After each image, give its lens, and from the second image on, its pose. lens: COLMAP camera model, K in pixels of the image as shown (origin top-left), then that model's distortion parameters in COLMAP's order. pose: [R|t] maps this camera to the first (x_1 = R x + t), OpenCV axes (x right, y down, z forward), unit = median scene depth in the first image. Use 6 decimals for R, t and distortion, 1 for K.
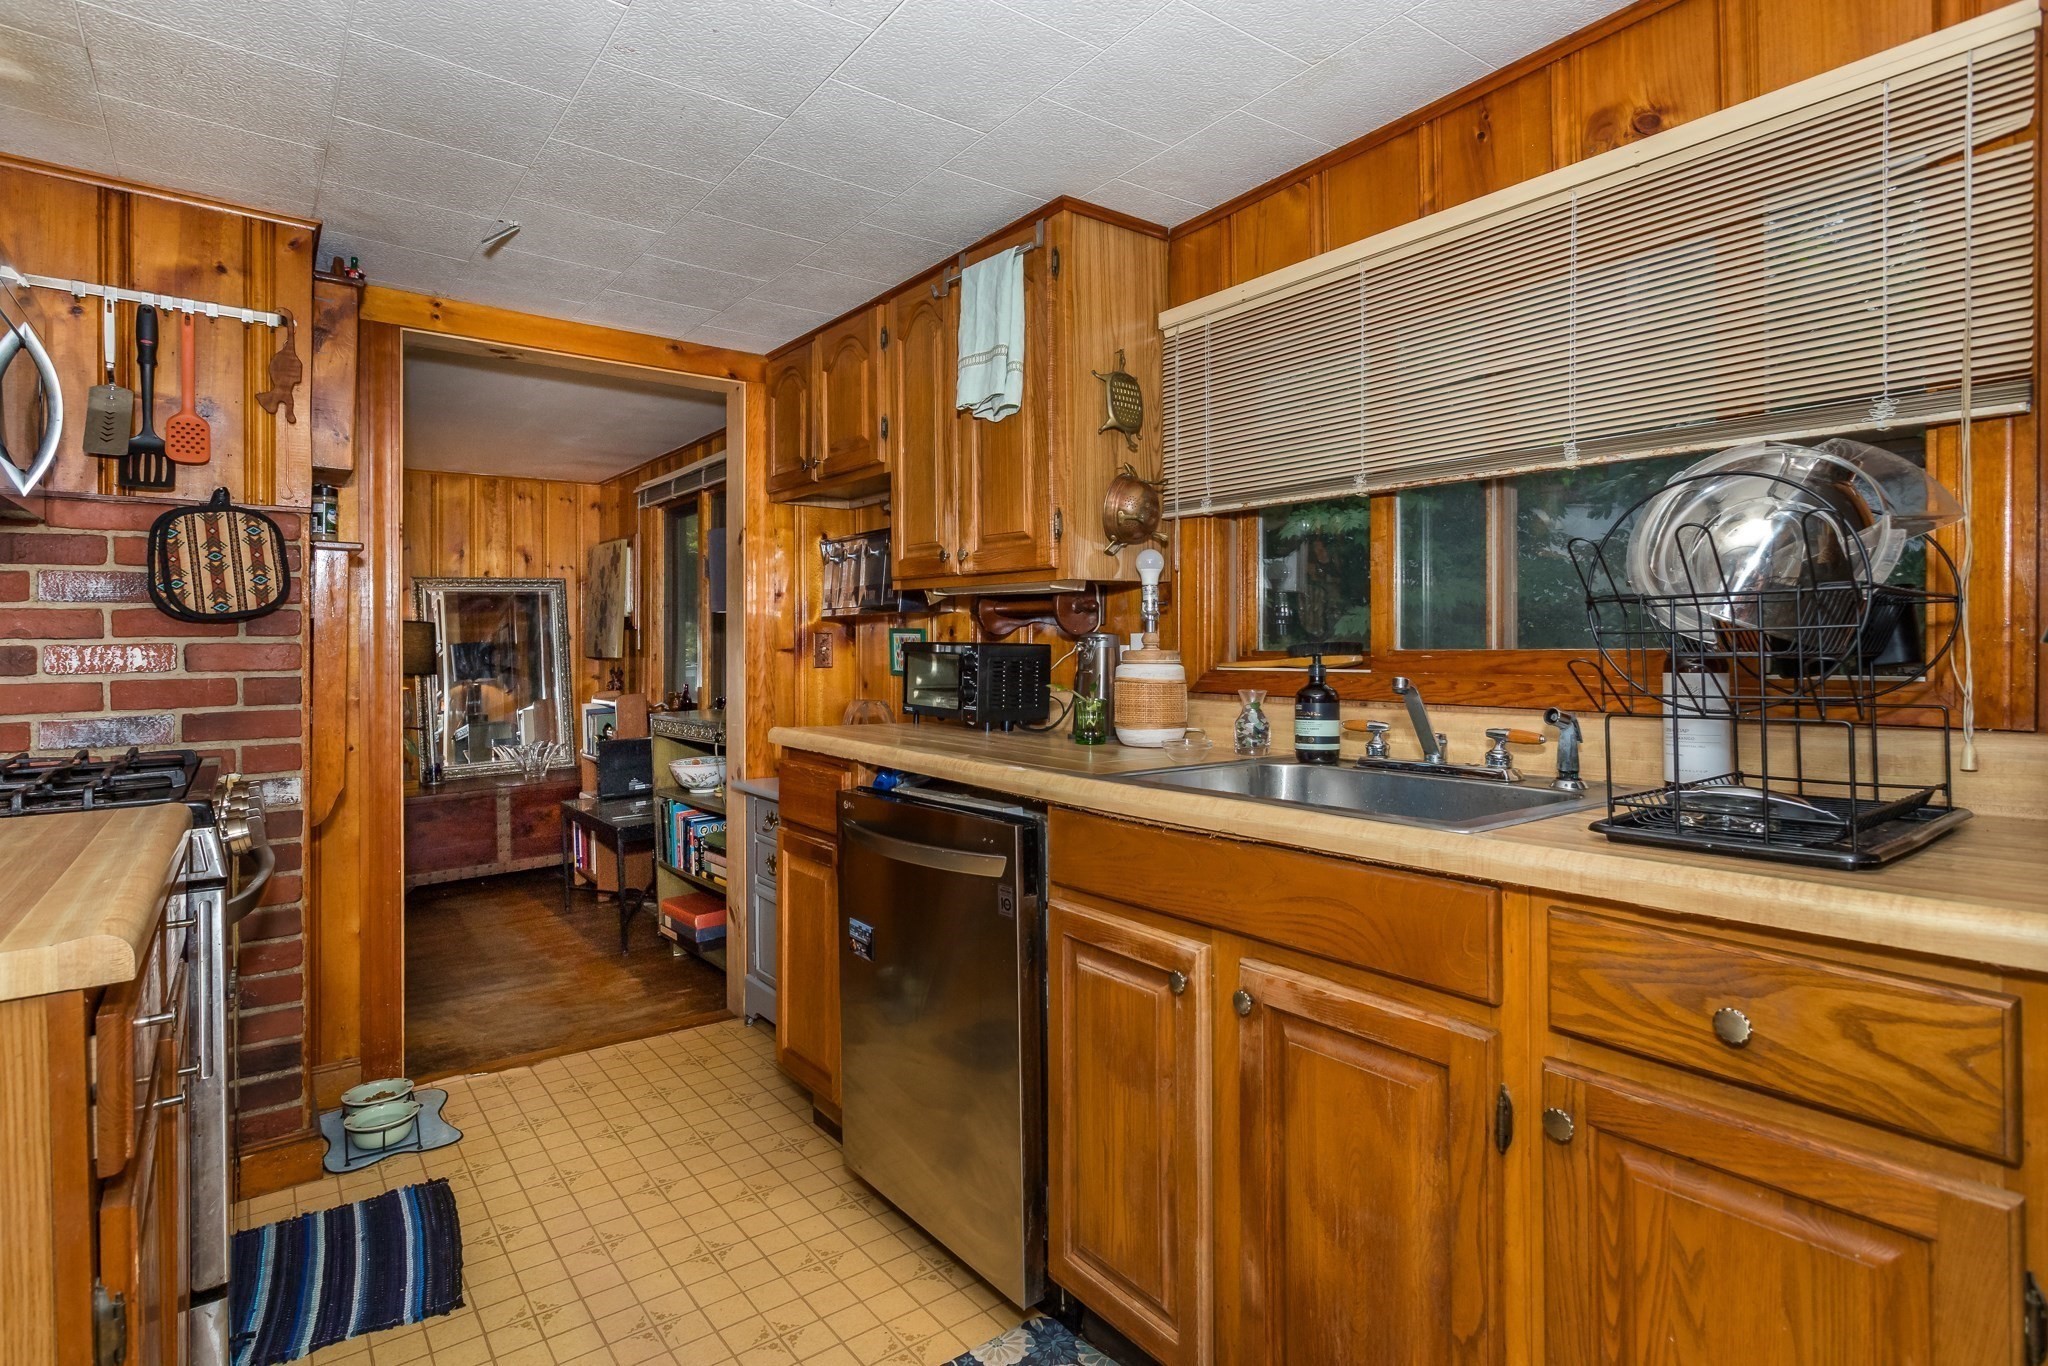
lens RADIAL K [[994.6, 0, 1022.7], [0, 994.6, 654.0], [0, 0, 1]] dist [0.018235, -0.000247]
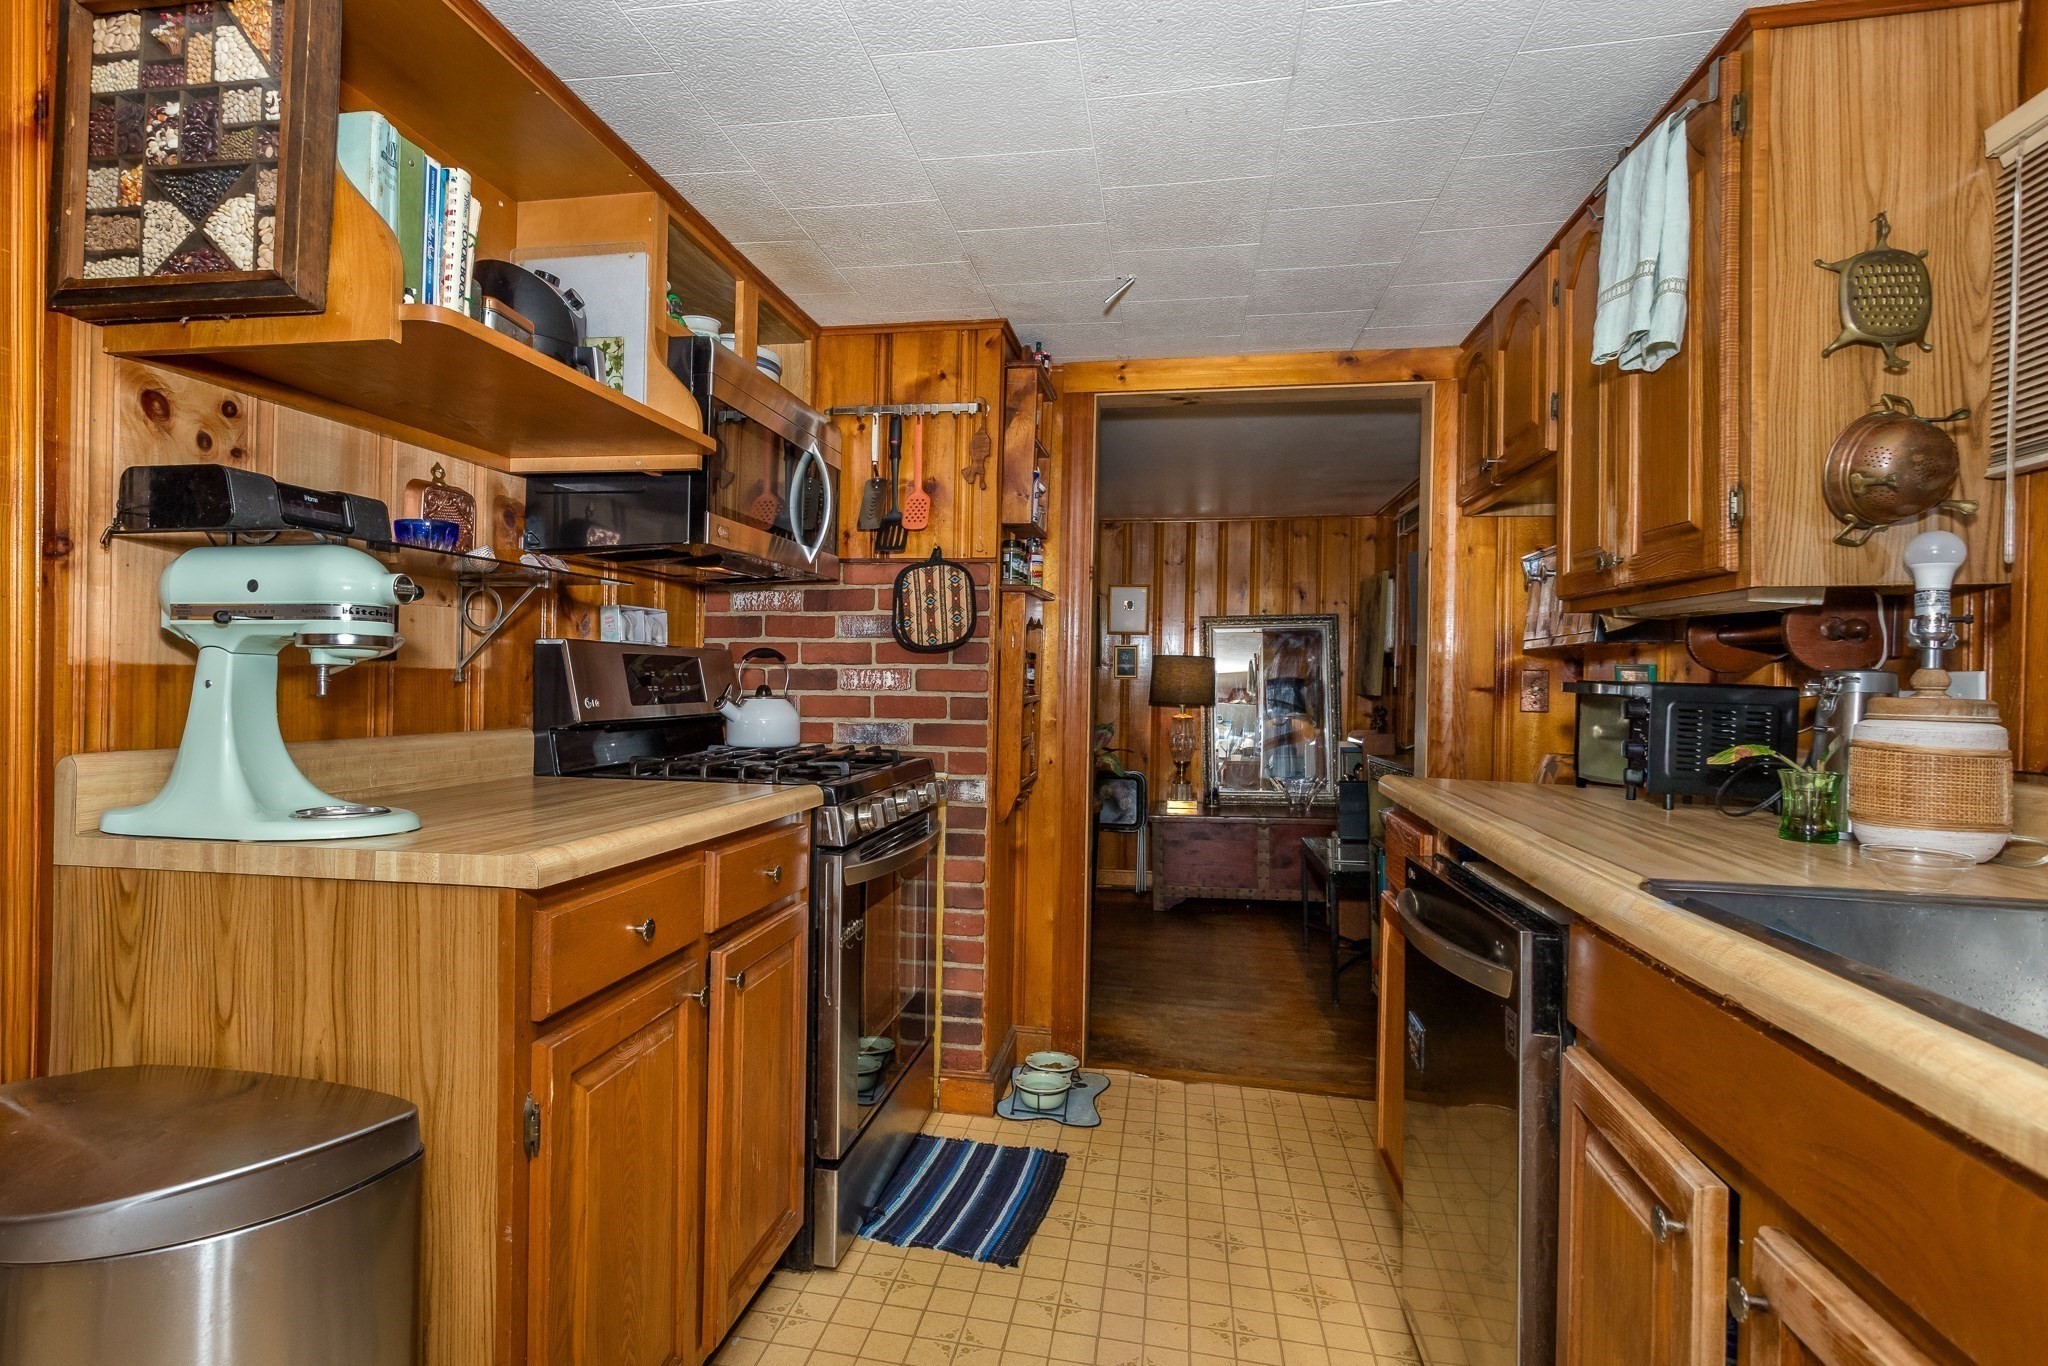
lens RADIAL K [[1048.3, 0, 1024.0], [0, 1048.3, 683.0], [0, 0, 1]] dist [-0.000393, 0.012045]
pose [[0.676401, 0.020348, -0.736252, 0.235646], [-0.029340, 0.999569, 0.000670, 0.002501], [0.735949, 0.021149, 0.676707, 0.171208]]
